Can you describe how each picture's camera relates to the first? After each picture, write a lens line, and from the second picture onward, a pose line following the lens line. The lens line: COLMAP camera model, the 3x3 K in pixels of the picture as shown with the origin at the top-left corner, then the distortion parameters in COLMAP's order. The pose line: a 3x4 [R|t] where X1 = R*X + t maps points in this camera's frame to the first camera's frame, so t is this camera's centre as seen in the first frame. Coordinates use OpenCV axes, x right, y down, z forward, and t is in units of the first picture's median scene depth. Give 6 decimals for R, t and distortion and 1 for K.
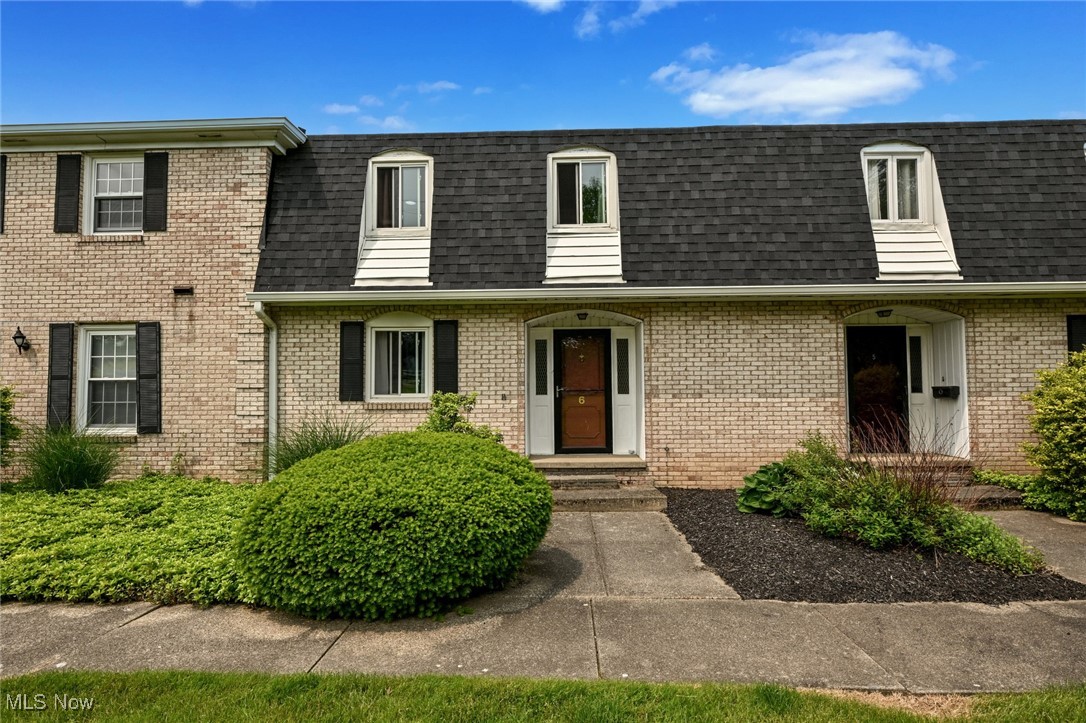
lens RADIAL K [[590.6, 0, 545.2], [0, 590.6, 367.3], [0, 0, 1]] dist [0.000147, -0.000122]
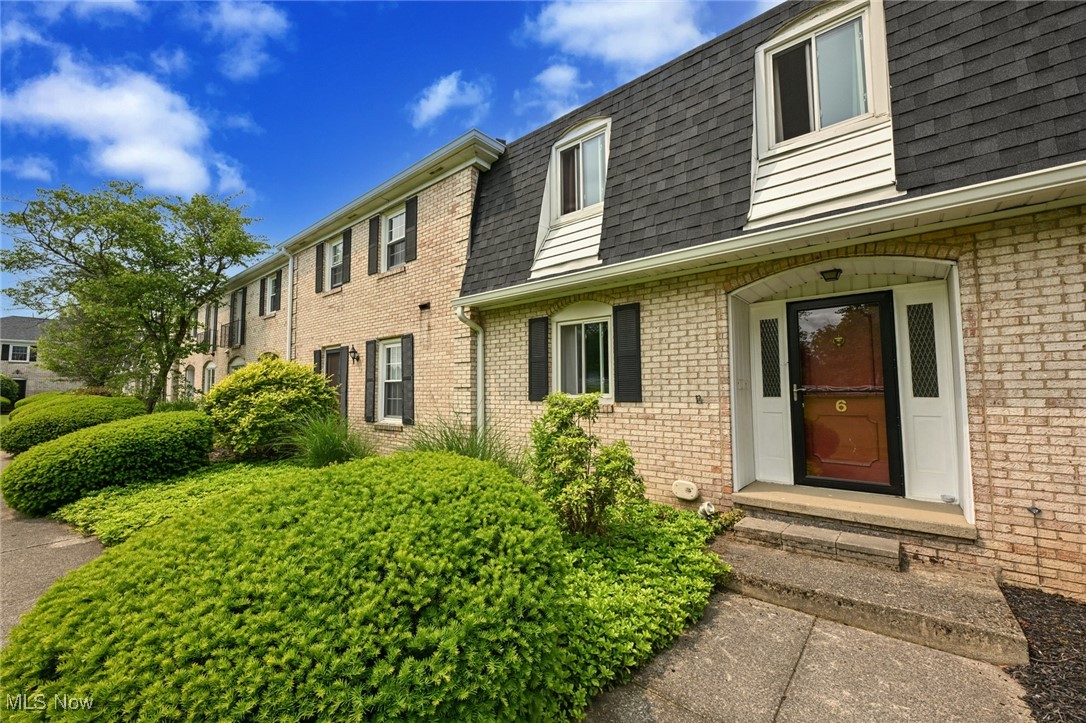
lens RADIAL K [[434.3, 0, 544.5], [0, 434.3, 364.2], [0, 0, 1]] dist [-0.000764, -0.000133]
pose [[0.775485, -0.035191, -0.630384, 0.121382], [0.022296, 0.999349, -0.028361, 0.017790], [0.630972, 0.007938, 0.775765, 0.462057]]
